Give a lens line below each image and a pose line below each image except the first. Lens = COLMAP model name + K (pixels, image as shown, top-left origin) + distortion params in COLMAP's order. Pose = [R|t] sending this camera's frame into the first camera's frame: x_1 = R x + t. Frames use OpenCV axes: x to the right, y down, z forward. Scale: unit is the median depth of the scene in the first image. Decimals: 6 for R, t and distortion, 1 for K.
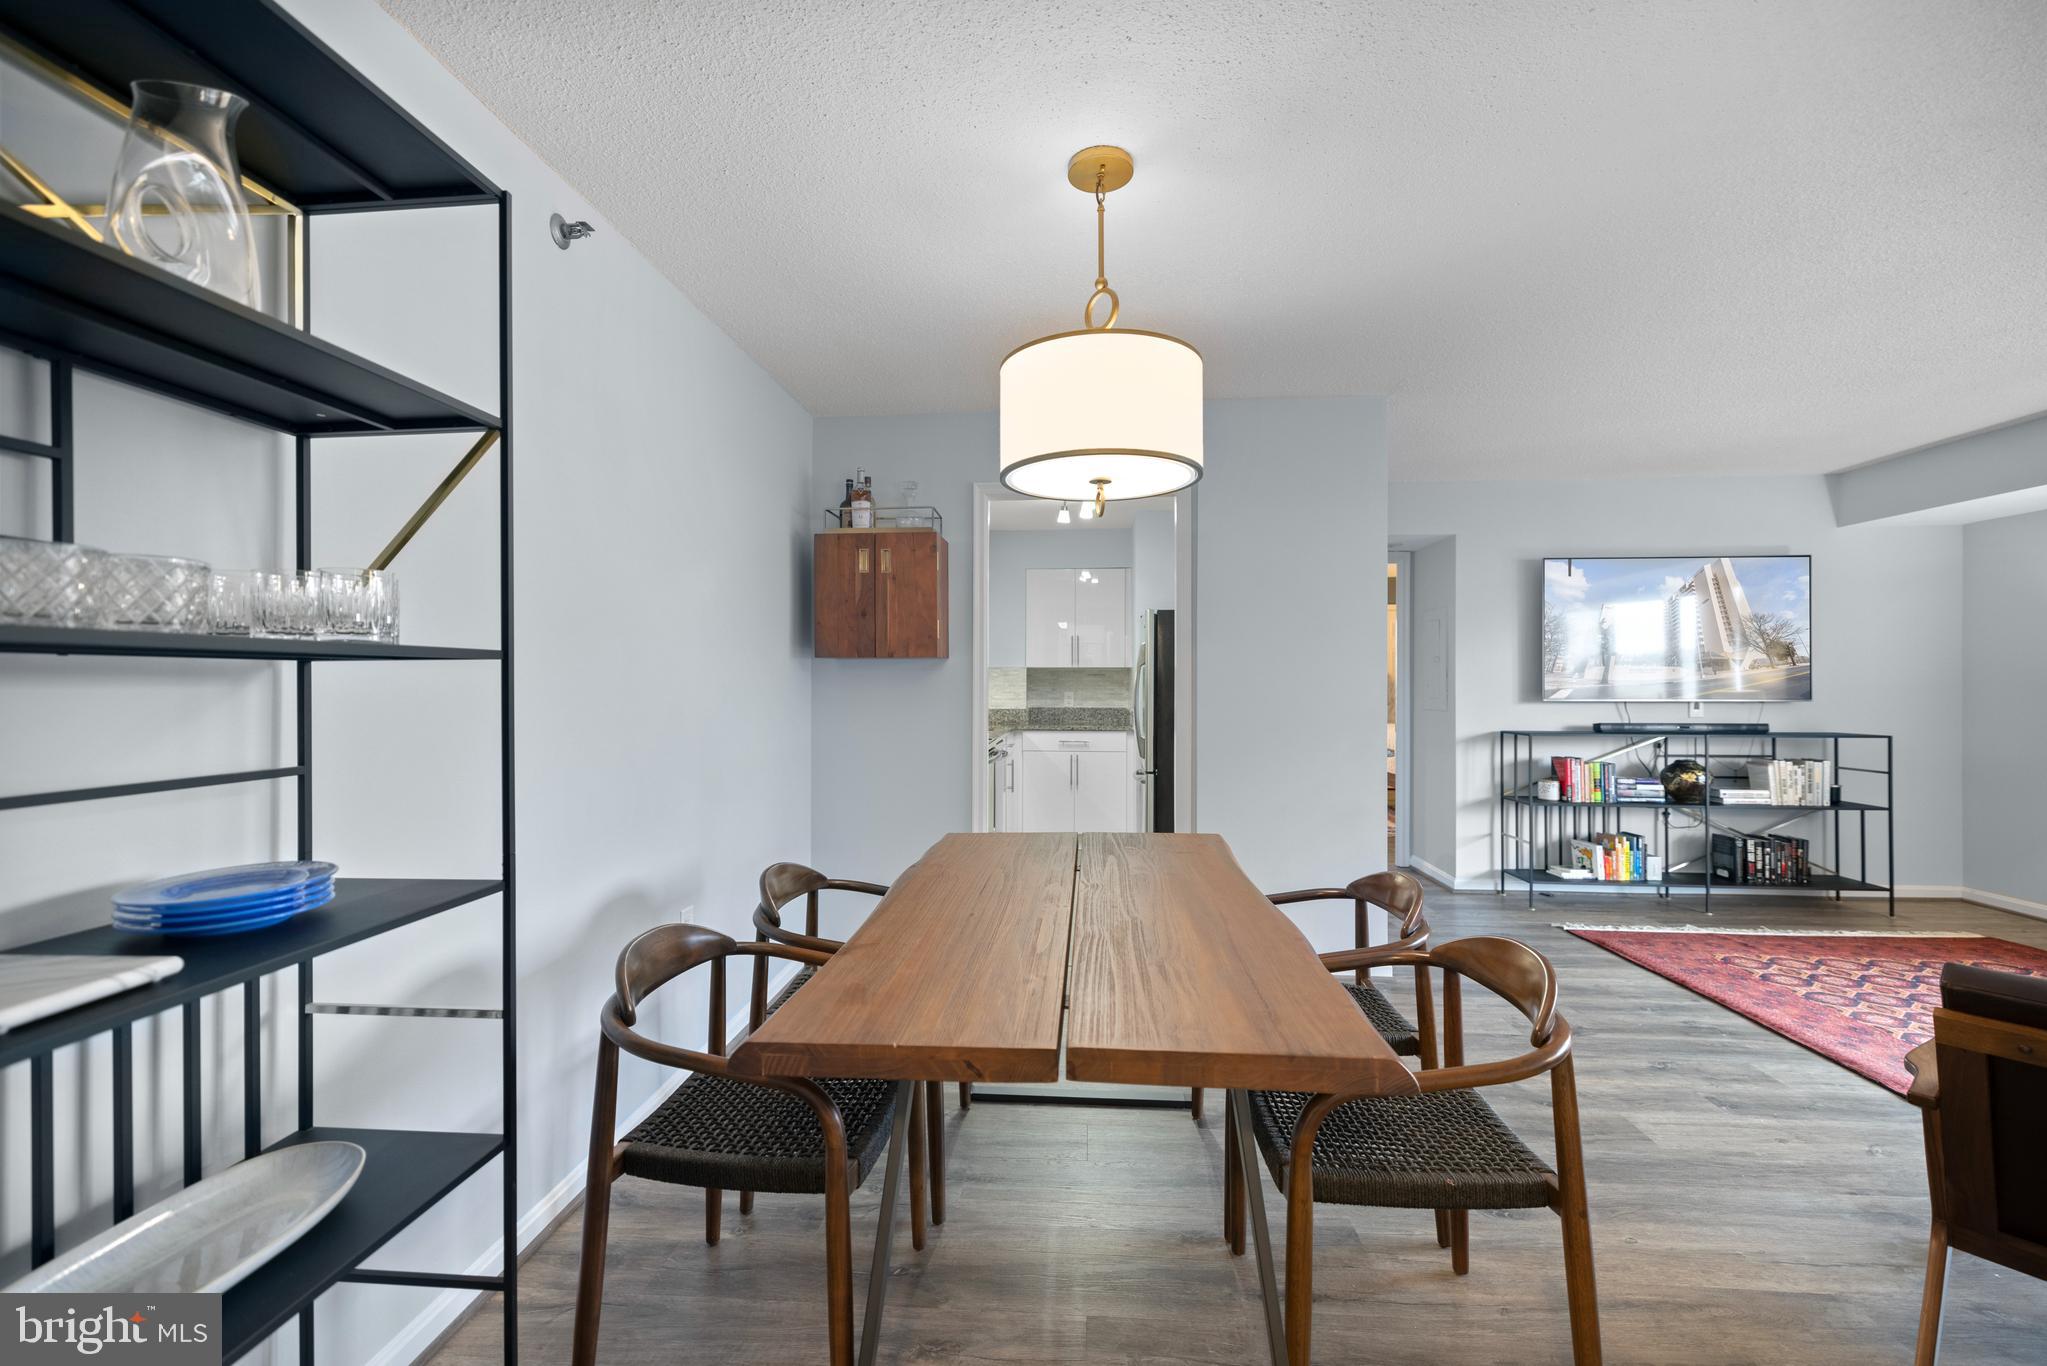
lens RADIAL K [[854.8, 0, 1008.0], [0, 854.8, 677.0], [0, 0, 1]] dist [-0.001152, -0.000520]
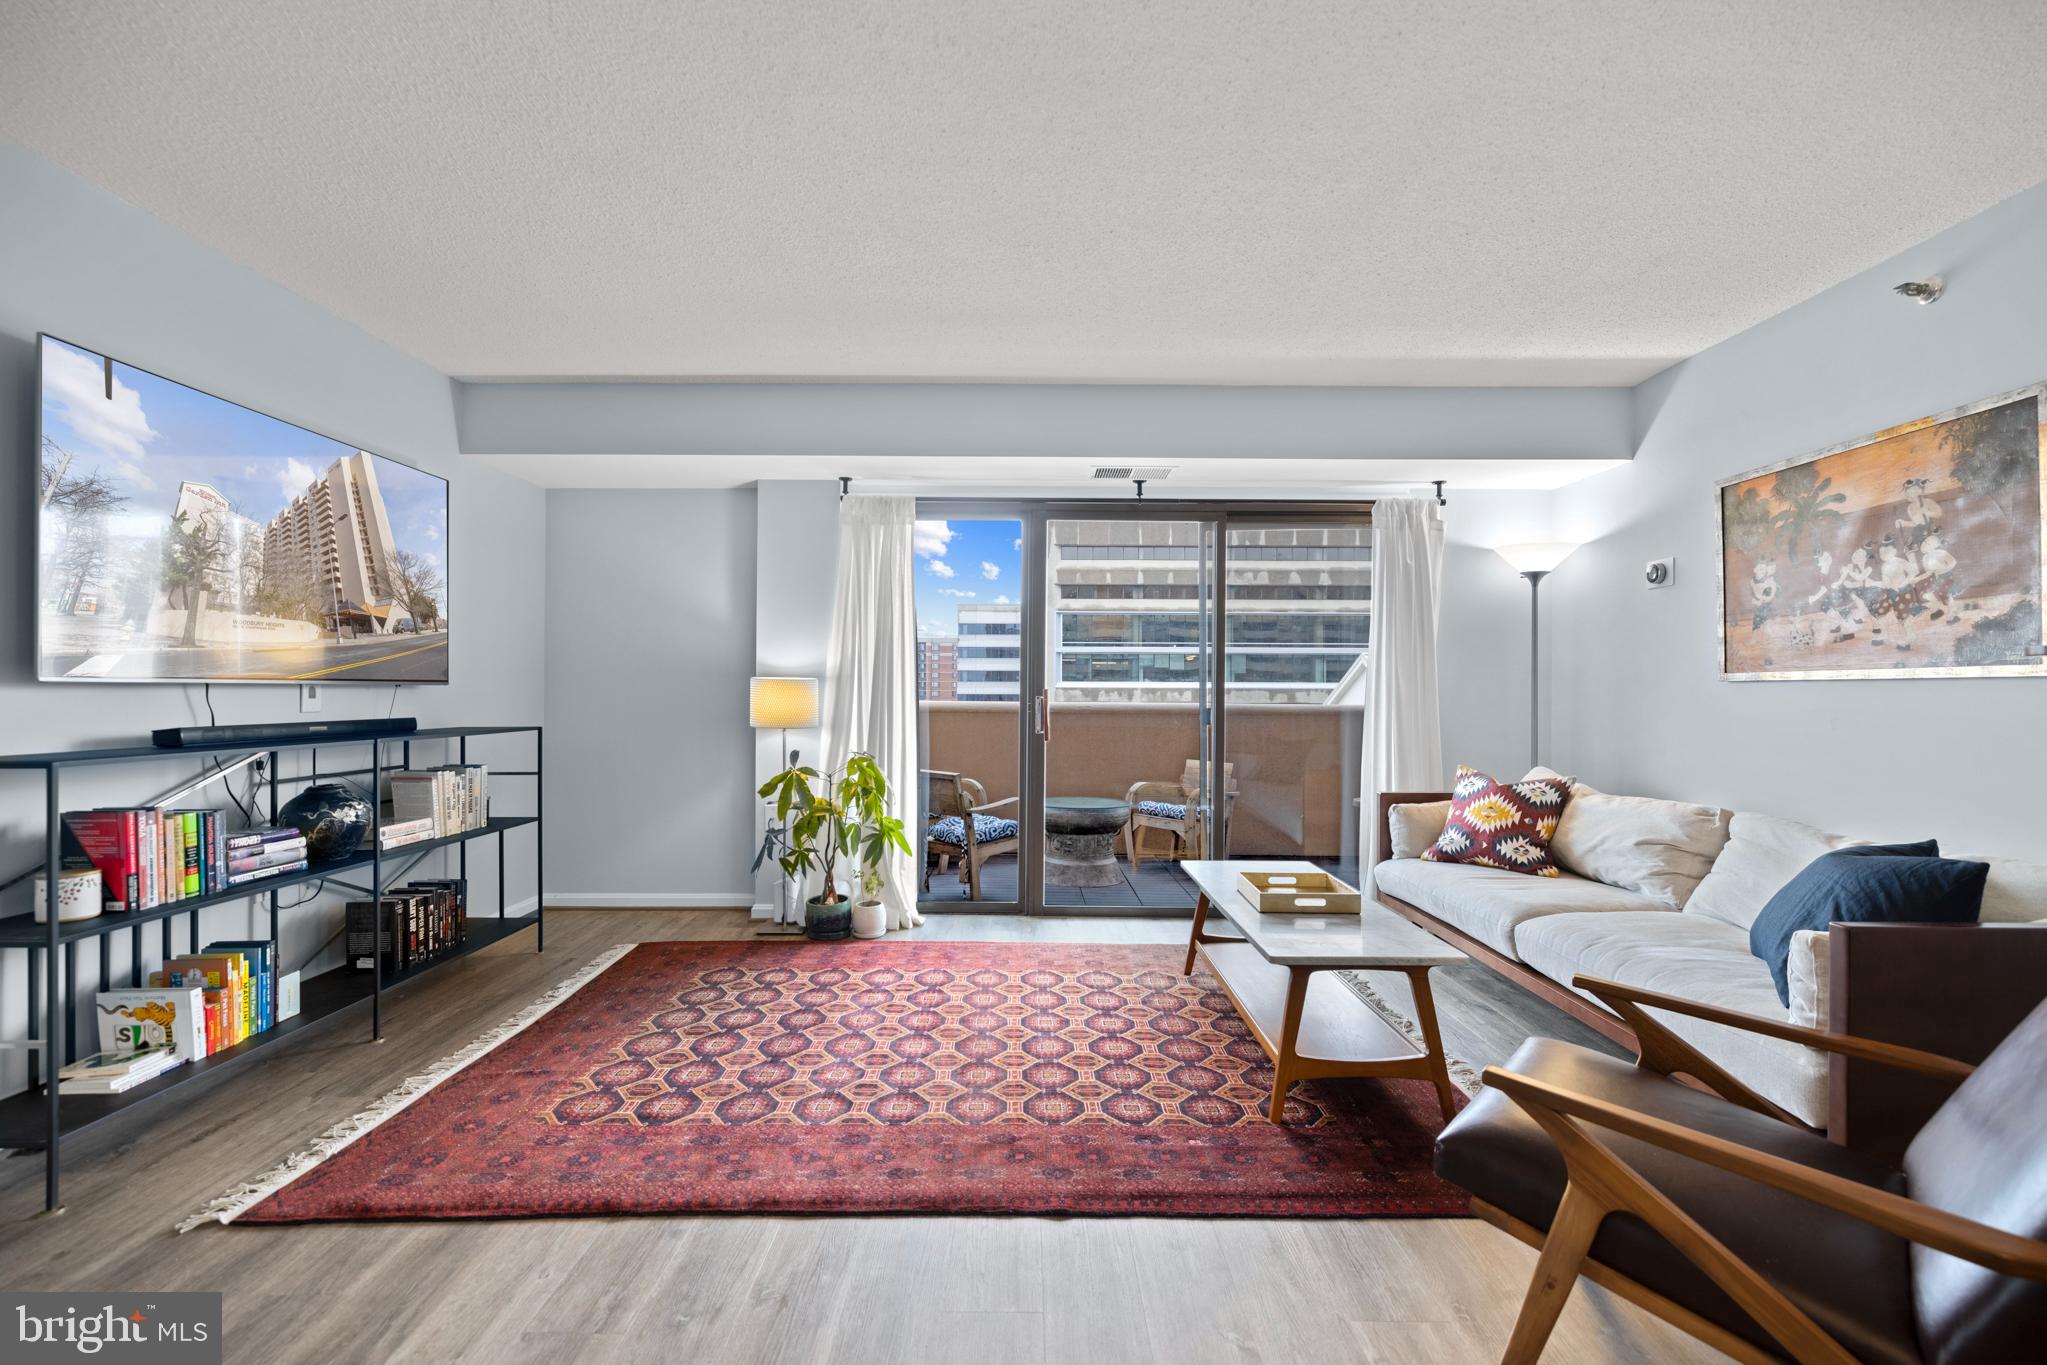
lens RADIAL K [[863.9, 0, 1023.8], [0, 863.9, 692.0], [0, 0, 1]] dist [0.001776, 0.000104]
pose [[-0.082803, -0.003004, 0.996561, 0.179912], [-0.009498, 0.999952, 0.002225, 0.028794], [-0.996521, -0.009281, -0.082828, 0.588315]]
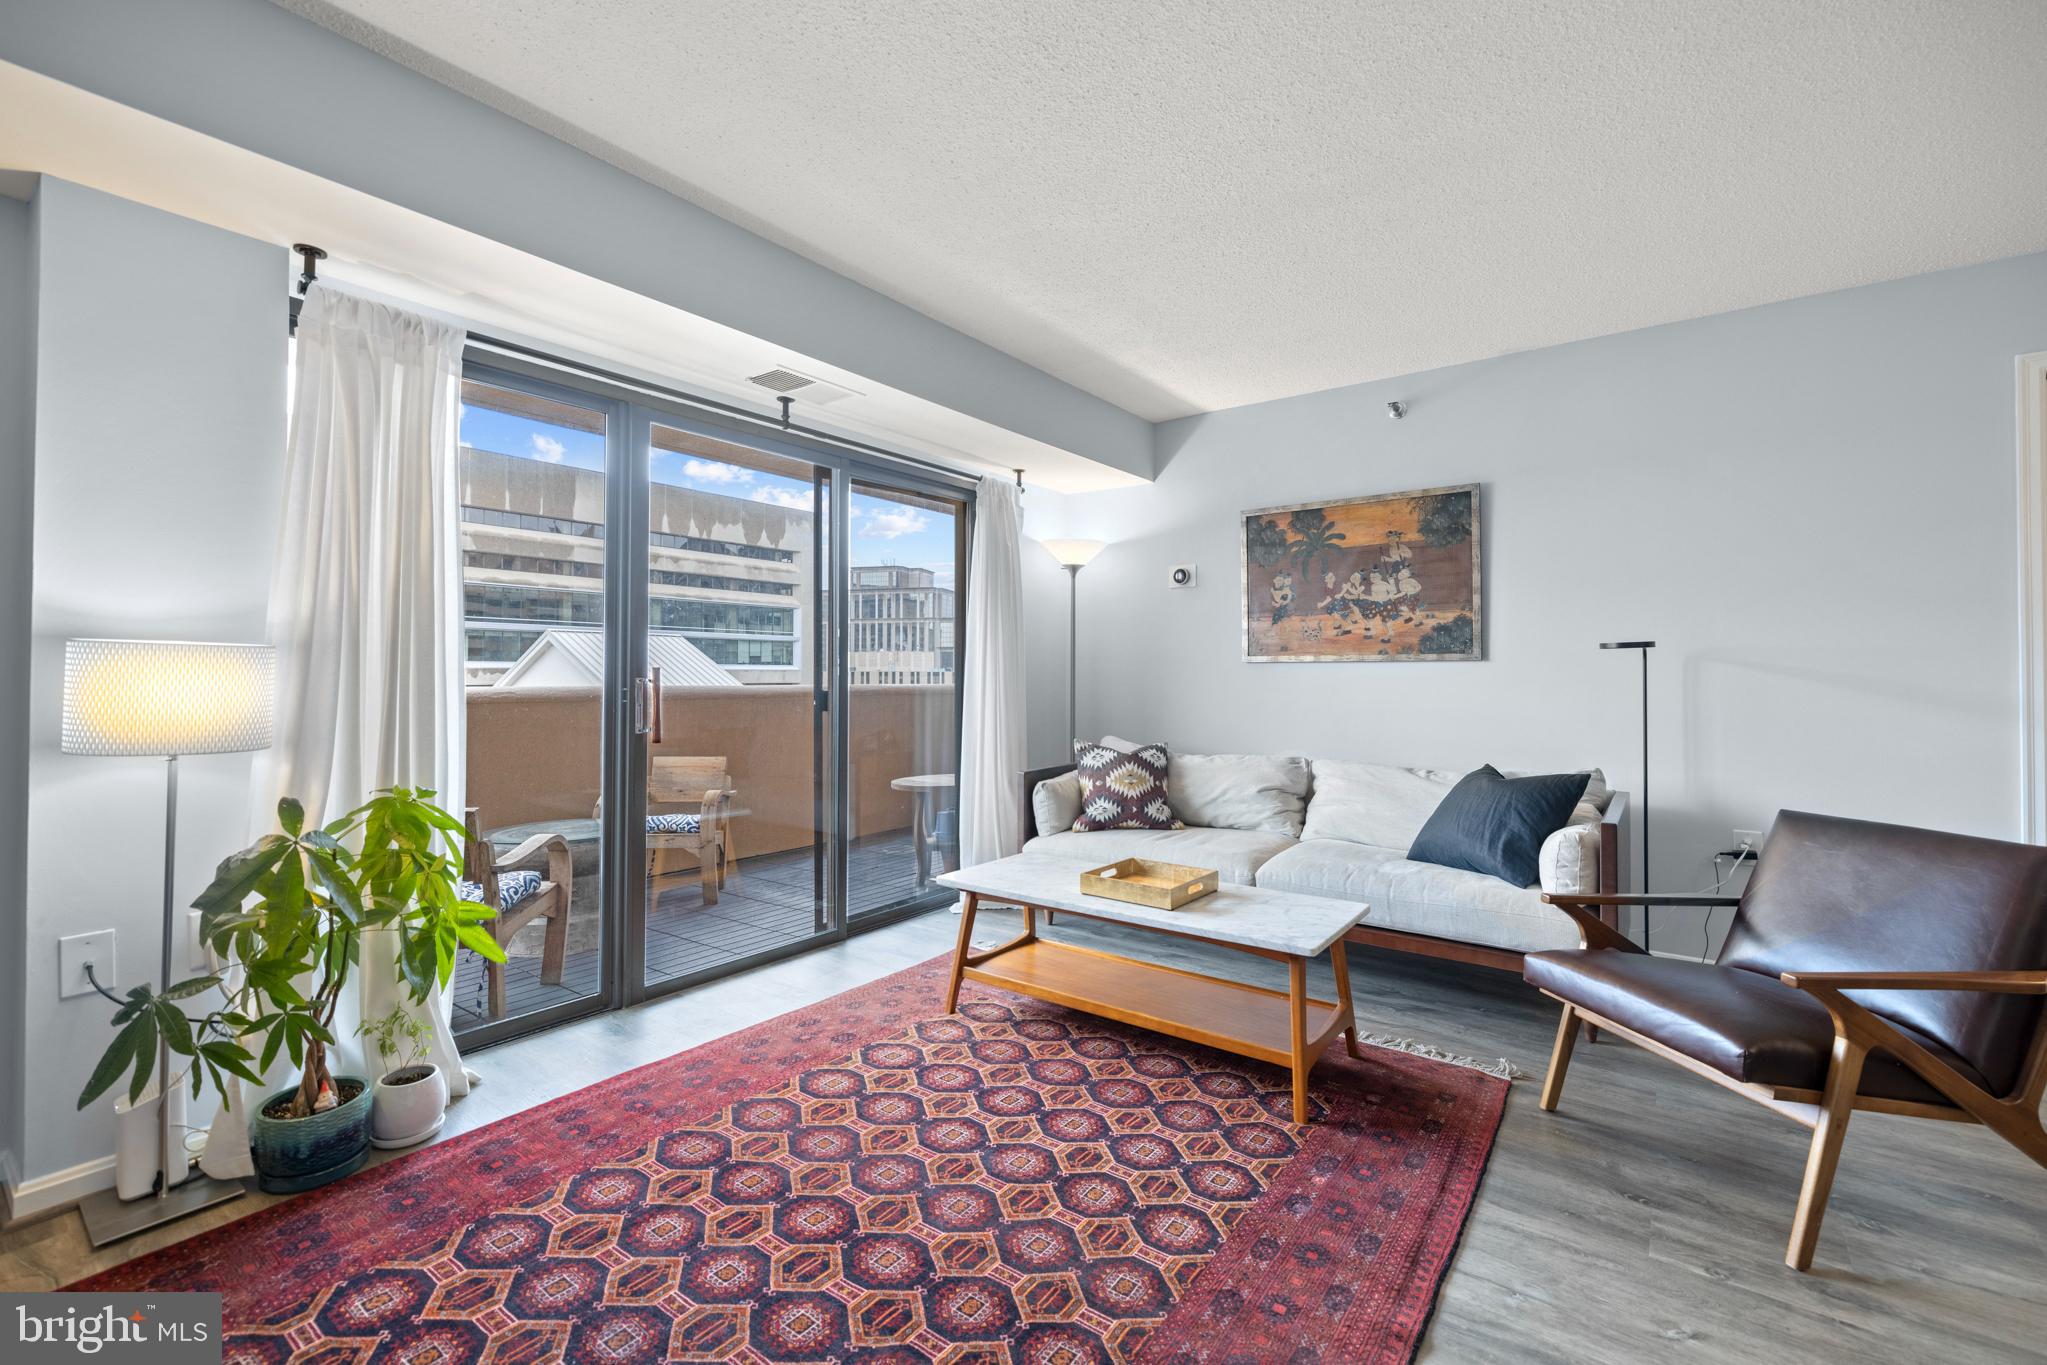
lens RADIAL K [[872.3, 0, 1016.4], [0, 872.3, 664.8], [0, 0, 1]] dist [0.000546, 0.000220]
pose [[-0.845228, 0.002463, 0.534401, 0.523098], [-0.005189, 0.999904, -0.012816, 0.032078], [-0.534381, -0.013605, -0.845134, 0.877302]]
